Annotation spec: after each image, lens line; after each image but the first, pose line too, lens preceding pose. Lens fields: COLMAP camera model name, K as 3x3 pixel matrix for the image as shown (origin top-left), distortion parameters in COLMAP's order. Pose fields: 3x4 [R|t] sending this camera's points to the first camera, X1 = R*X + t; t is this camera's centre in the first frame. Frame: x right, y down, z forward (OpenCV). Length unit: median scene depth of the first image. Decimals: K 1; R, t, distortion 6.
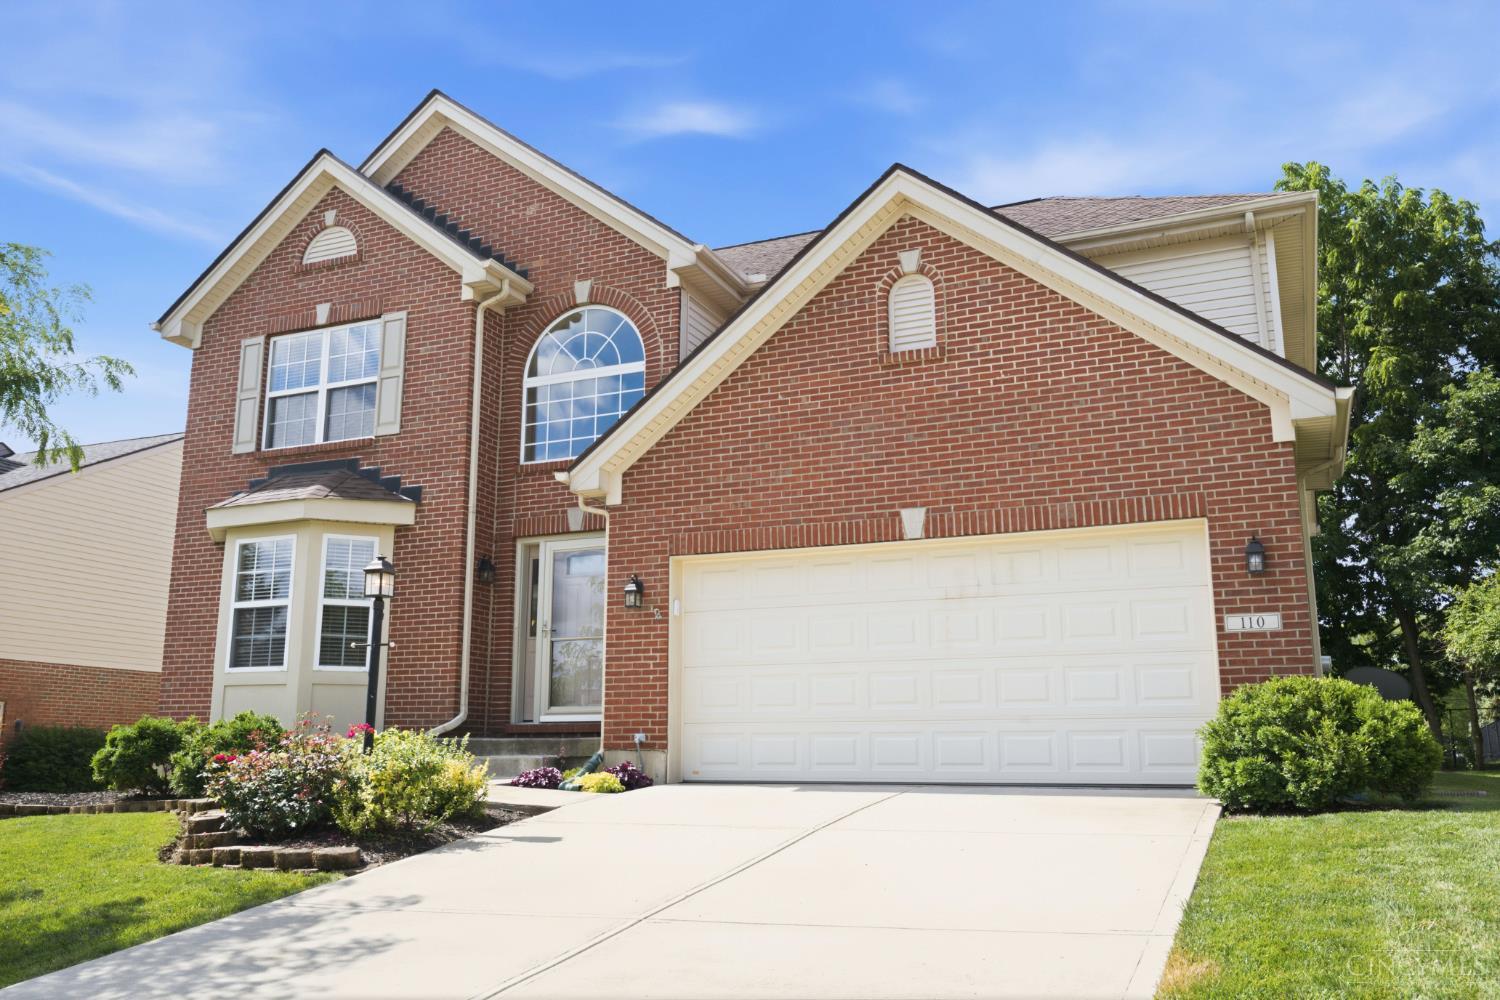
lens RADIAL K [[1199.6, 0, 751.4], [0, 1199.6, 499.9], [0, 0, 1]] dist [-0.014781, -0.002035]
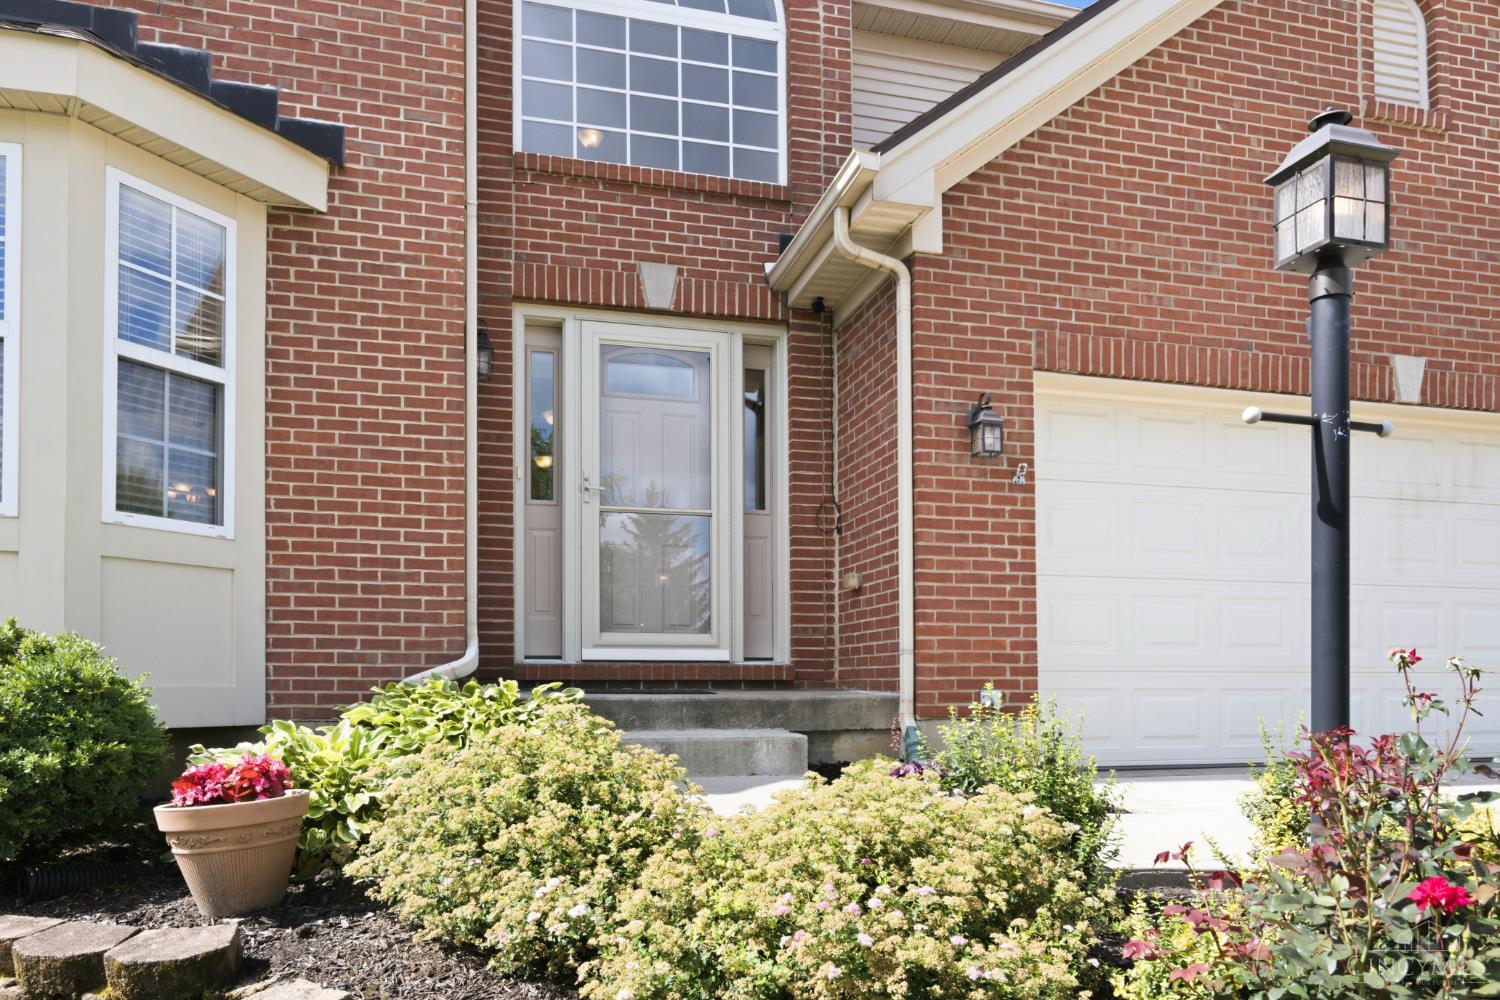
lens RADIAL K [[1004.1, 0, 741.2], [0, 1004.1, 654.9], [0, 0, 1]] dist [-0.001395, -0.004448]
pose [[0.792149, 0.015712, 0.610126, -0.438405], [-0.129686, 0.981174, 0.143108, 0.122575], [-0.596391, -0.192487, 0.779273, 0.680667]]
